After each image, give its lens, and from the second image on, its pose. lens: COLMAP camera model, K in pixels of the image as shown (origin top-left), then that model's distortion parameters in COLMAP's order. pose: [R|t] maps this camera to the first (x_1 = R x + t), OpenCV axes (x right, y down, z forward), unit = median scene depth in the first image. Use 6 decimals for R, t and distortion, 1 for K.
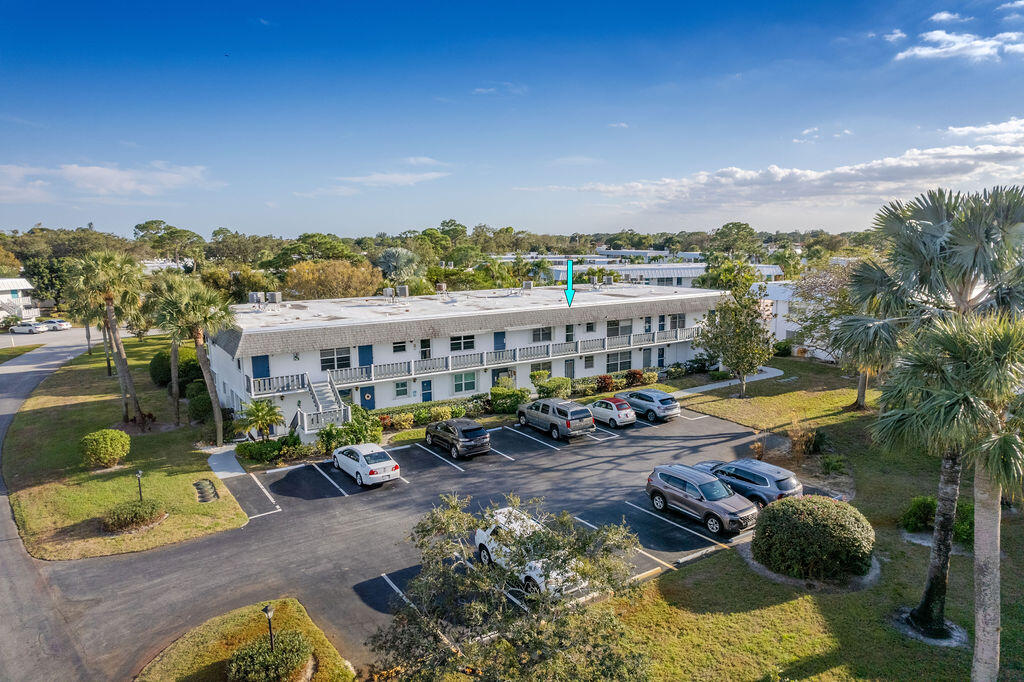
lens RADIAL K [[634.1, 0, 520.2], [0, 634.1, 367.4], [0, 0, 1]] dist [-0.070719, 0.069059]
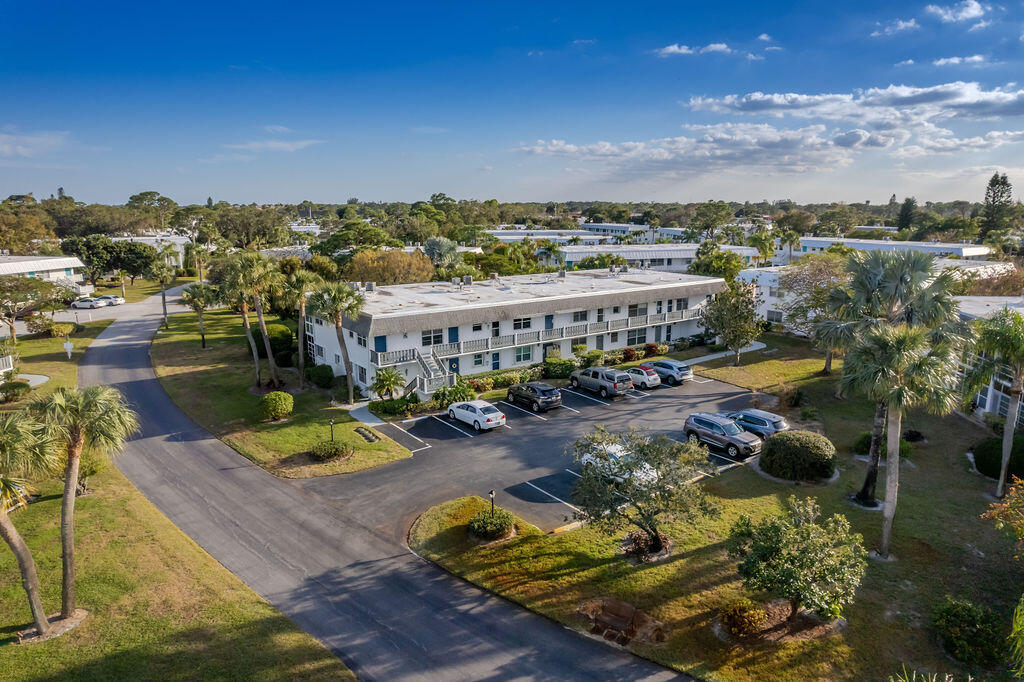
lens RADIAL K [[642.2, 0, 512.8], [0, 642.2, 366.5], [0, 0, 1]] dist [-0.037375, 0.000134]
pose [[0.998942, -0.001913, 0.045938, -0.182025], [-0.000460, 0.998667, 0.051611, -0.019731], [-0.045975, -0.051577, 0.997610, -0.311830]]
